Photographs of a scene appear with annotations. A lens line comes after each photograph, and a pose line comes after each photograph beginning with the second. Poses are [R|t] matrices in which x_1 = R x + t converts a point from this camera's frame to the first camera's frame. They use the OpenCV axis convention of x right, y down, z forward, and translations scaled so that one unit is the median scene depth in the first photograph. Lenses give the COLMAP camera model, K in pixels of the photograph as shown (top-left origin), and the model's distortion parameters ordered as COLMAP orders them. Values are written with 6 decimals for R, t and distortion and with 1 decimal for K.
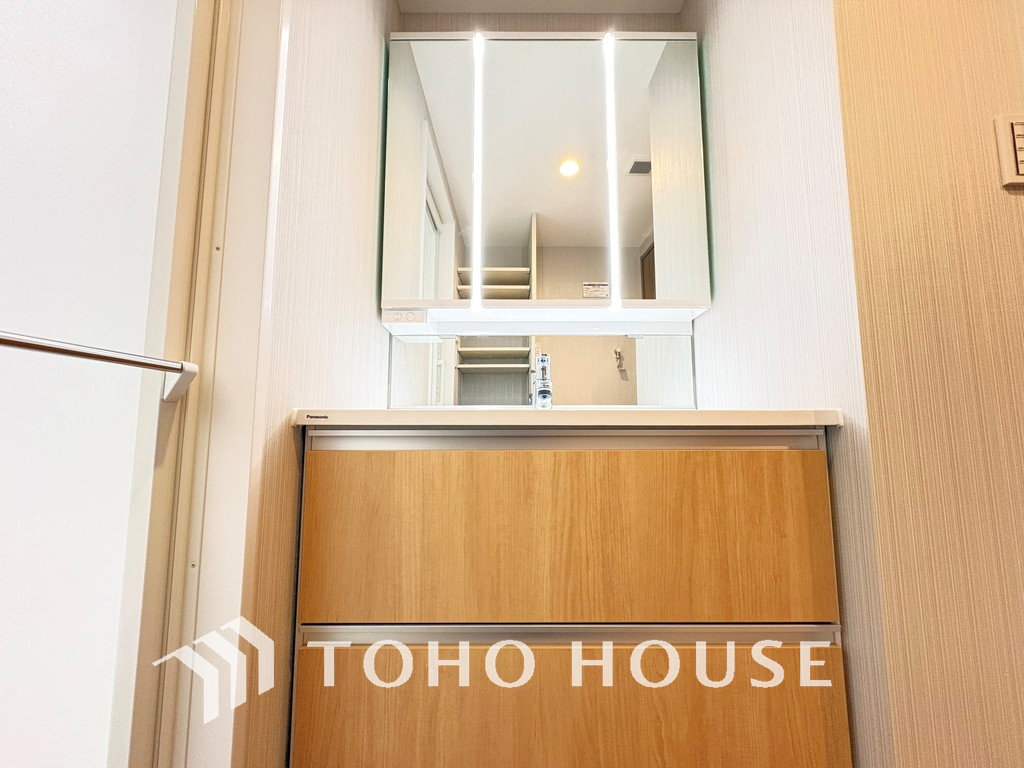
lens RADIAL K [[406.6, 0, 511.7], [0, 406.6, 381.7], [0, 0, 1]] dist [-0.006393, 0.000211]
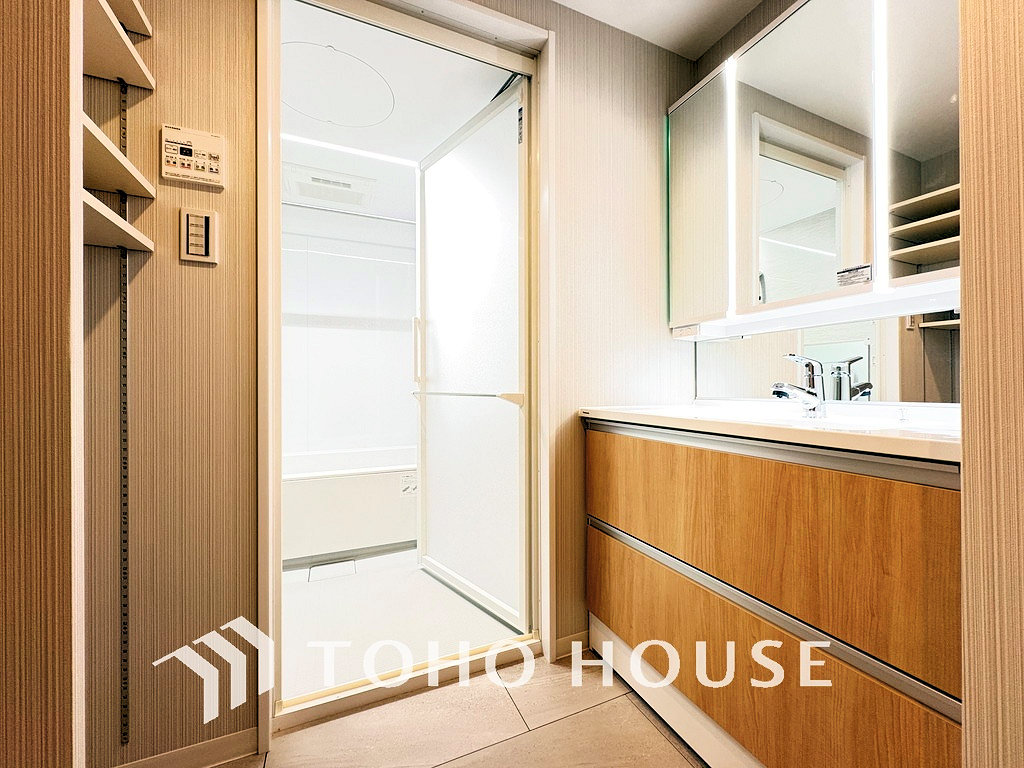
lens RADIAL K [[406.6, 0, 511.2], [0, 406.6, 384.5], [0, 0, 1]] dist [-0.006393, 0.000211]
pose [[0.398584, -0.004250, -0.917122, 1.165953], [0.101340, 0.994070, 0.039436, -0.162032], [0.911516, -0.108659, 0.396651, -0.084154]]
